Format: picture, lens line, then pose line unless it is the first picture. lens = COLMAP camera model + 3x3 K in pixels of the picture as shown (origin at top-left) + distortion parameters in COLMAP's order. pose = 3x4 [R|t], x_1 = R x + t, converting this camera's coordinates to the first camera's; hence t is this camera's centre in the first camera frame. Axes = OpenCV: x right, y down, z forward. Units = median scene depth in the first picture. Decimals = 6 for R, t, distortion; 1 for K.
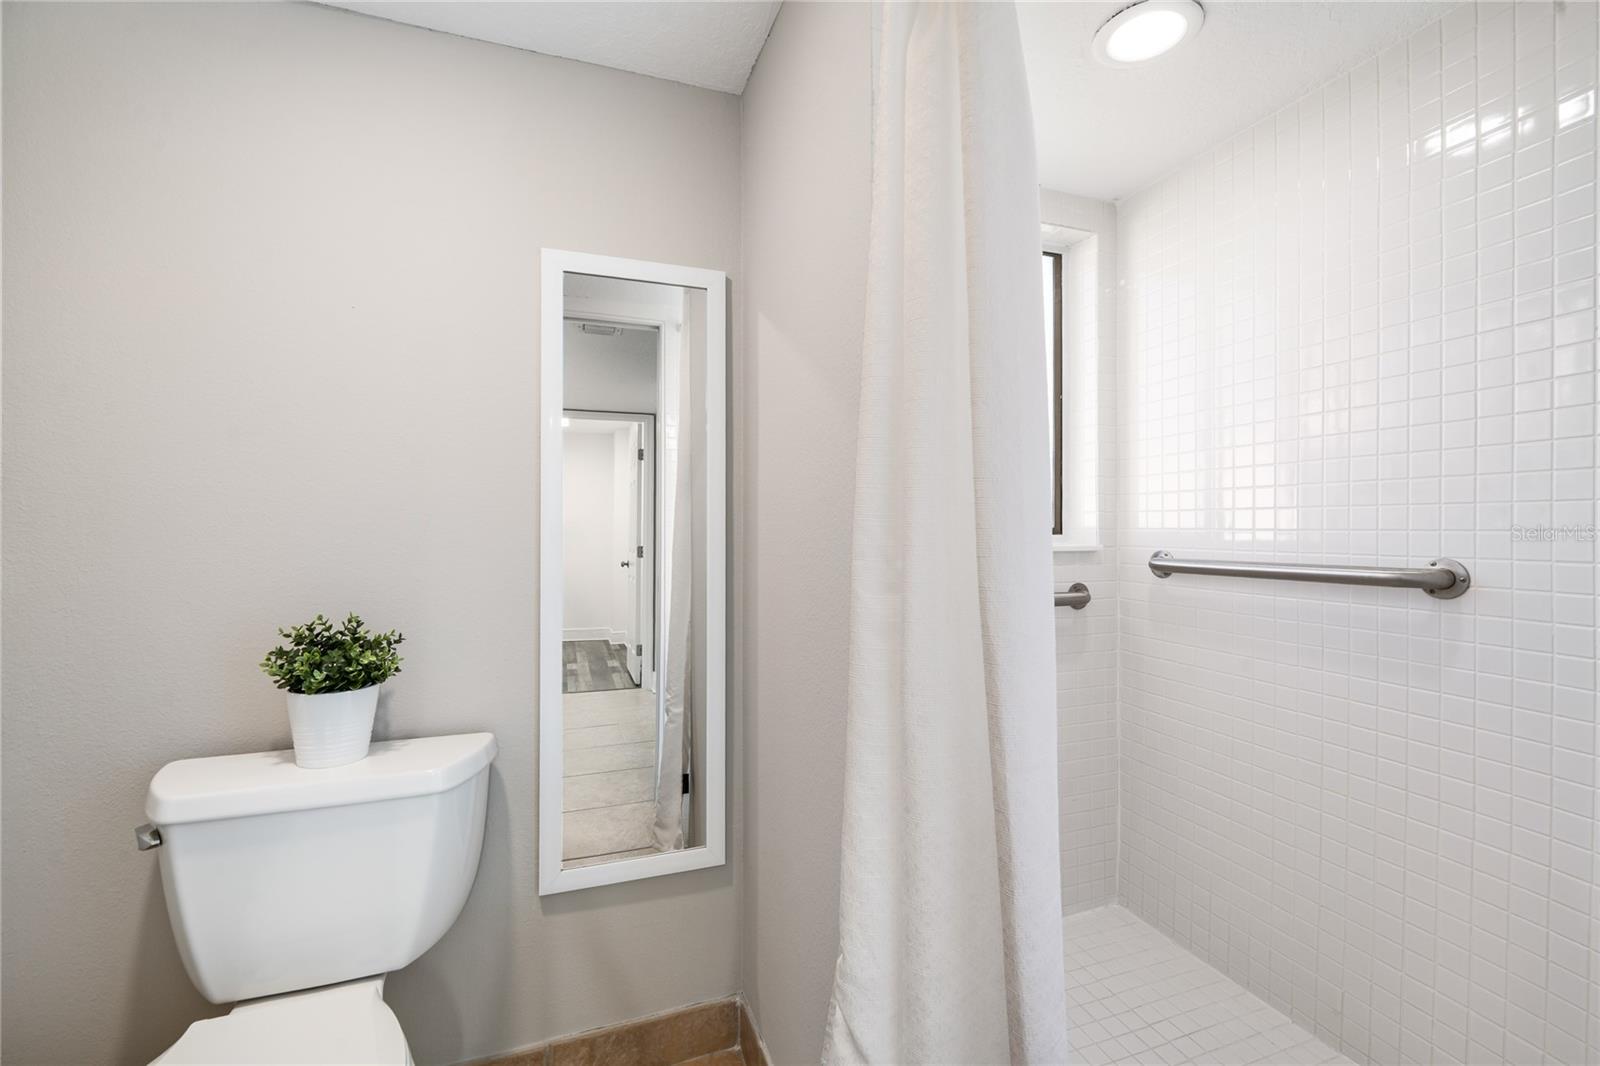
lens RADIAL K [[656.6, 0, 803.1], [0, 656.6, 538.3], [0, 0, 1]] dist [-0.002881, -0.000405]
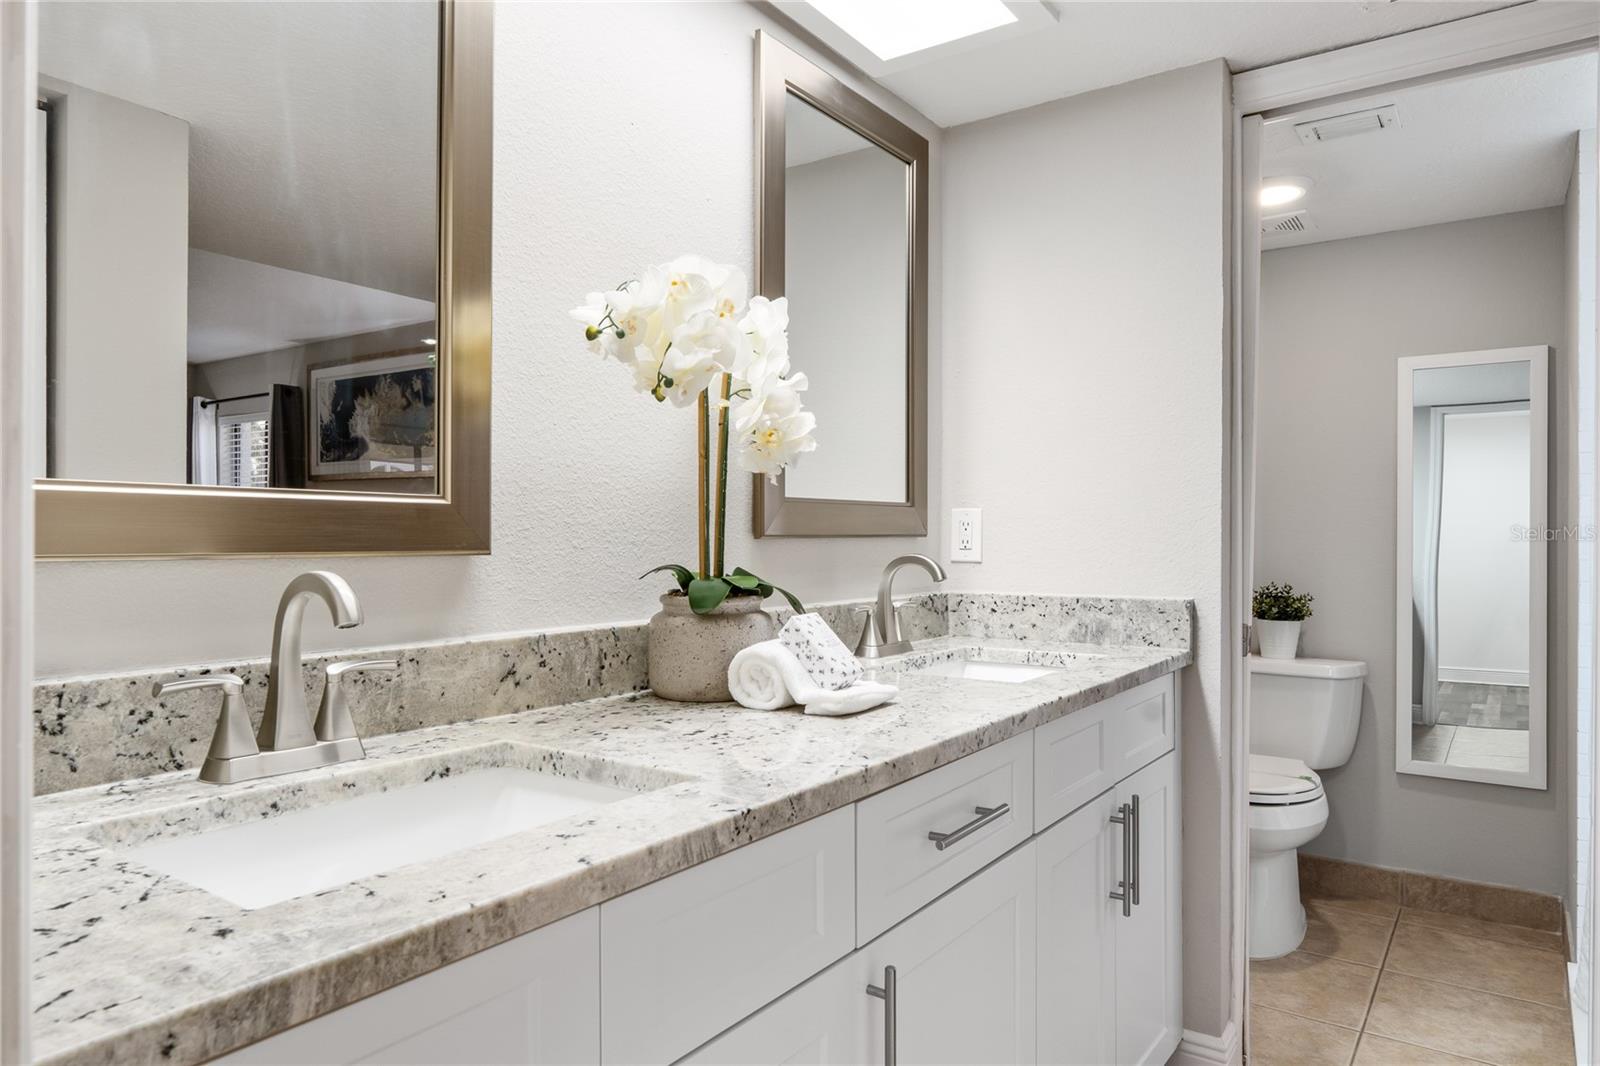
lens RADIAL K [[1016.6, 0, 800.0], [0, 1016.6, 533.0], [0, 0, 1]] dist [0.010038, -0.003434]
pose [[0.568653, -0.007534, -0.822543, 0.879925], [-0.010914, 0.999801, -0.016703, 0.035787], [0.822505, 0.018475, 0.568457, -1.730925]]
